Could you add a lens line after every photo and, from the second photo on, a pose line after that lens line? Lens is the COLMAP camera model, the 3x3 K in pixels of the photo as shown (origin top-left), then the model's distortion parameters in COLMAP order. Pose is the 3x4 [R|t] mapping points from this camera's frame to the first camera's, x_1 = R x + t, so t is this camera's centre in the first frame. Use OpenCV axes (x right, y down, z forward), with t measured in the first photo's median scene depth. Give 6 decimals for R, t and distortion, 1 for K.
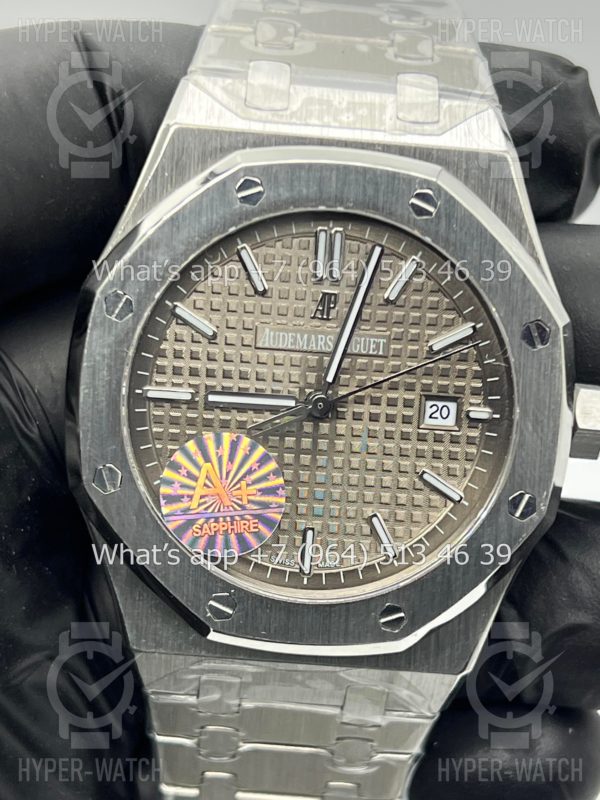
lens RADIAL K [[1876.8, 0, 295.3], [0, 1876.8, 444.0], [0, 0, 1]] dist [0.149302, 0.000000]
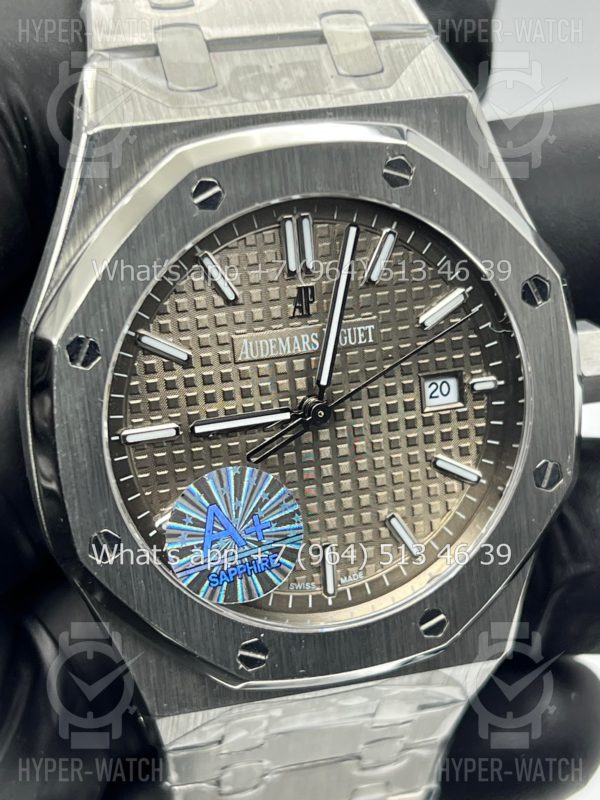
lens RADIAL K [[1876.8, 0, 294.5], [0, 1876.8, 401.0], [0, 0, 1]] dist [0.149302, 0.000000]
pose [[0.959784, -0.200373, 0.196636, -0.171436], [0.176487, 0.975351, 0.132452, -0.145644], [-0.218329, -0.092421, 0.971489, 0.135615]]
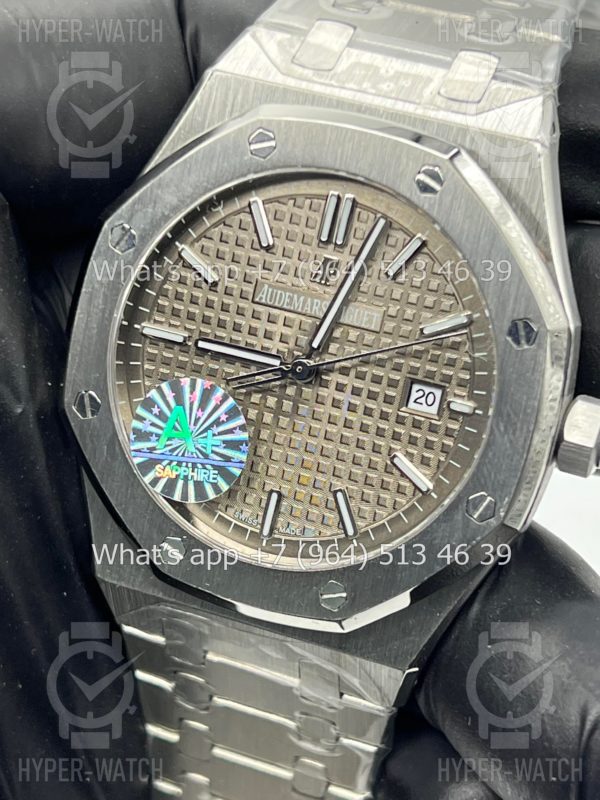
lens RADIAL K [[1876.8, 0, 299.0], [0, 1876.8, 410.0], [0, 0, 1]] dist [0.149302, 0.000000]
pose [[0.941818, 0.172980, -0.288194, 0.298605], [-0.178138, 0.983969, 0.008445, -0.007652], [0.285035, 0.043385, 0.957535, 0.055986]]
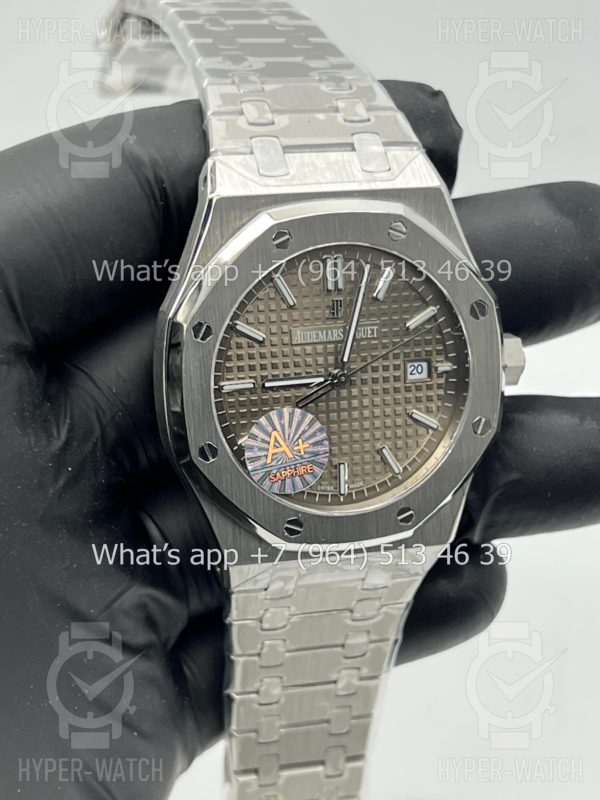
lens RADIAL K [[1876.8, 0, 297.6], [0, 1876.8, 395.7], [0, 0, 1]] dist [0.149302, 0.000000]
pose [[0.962253, -0.146812, 0.229162, -0.348705], [0.127741, 0.987148, 0.096028, -0.149236], [-0.240315, -0.063130, 0.968640, -0.383068]]
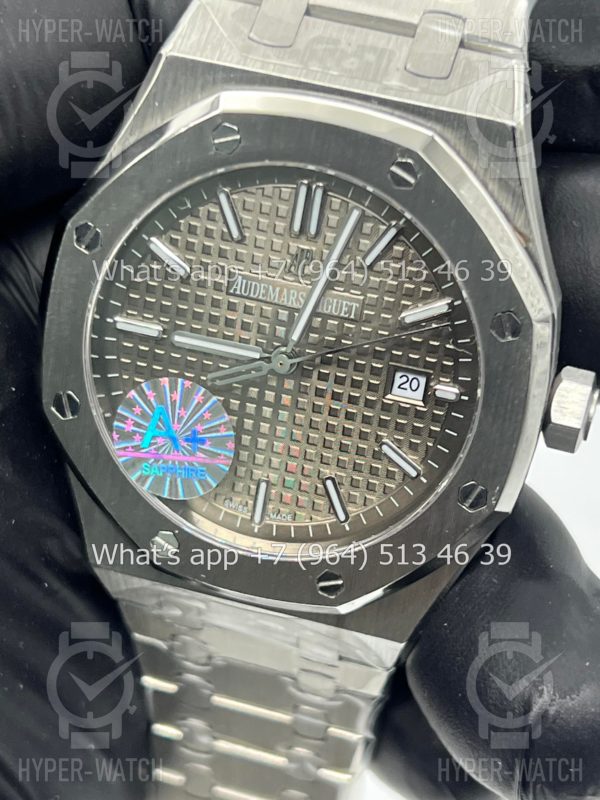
lens RADIAL K [[1876.8, 0, 305.1], [0, 1876.8, 404.4], [0, 0, 1]] dist [0.149302, 0.000000]
pose [[0.963528, 0.154512, -0.218493, 0.239156], [-0.113569, 0.975398, 0.188948, -0.183646], [0.242312, -0.157242, 0.957371, 0.068692]]
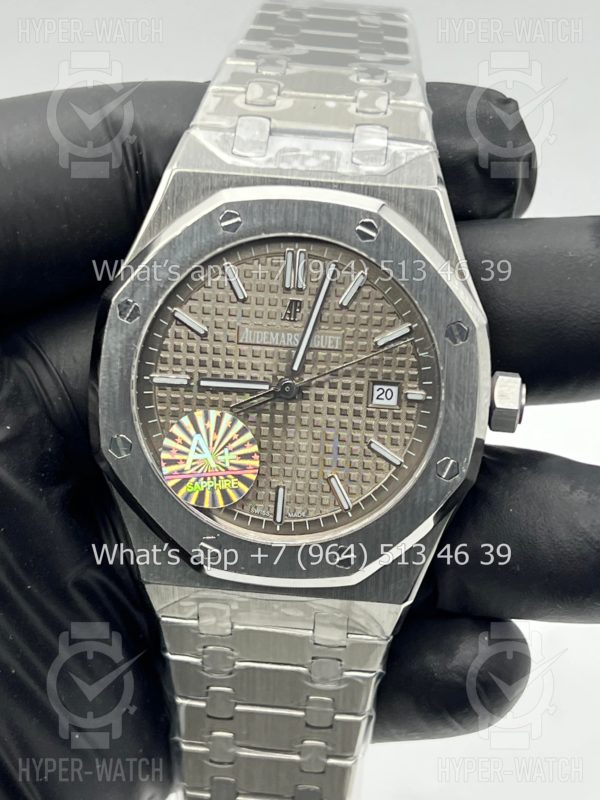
lens RADIAL K [[1876.8, 0, 300.2], [0, 1876.8, 387.5], [0, 0, 1]] dist [0.149302, 0.000000]
pose [[0.996599, 0.001433, -0.082397, 0.125164], [-0.003046, 0.999806, -0.019459, 0.003088], [0.082353, 0.019644, 0.996410, -0.259005]]
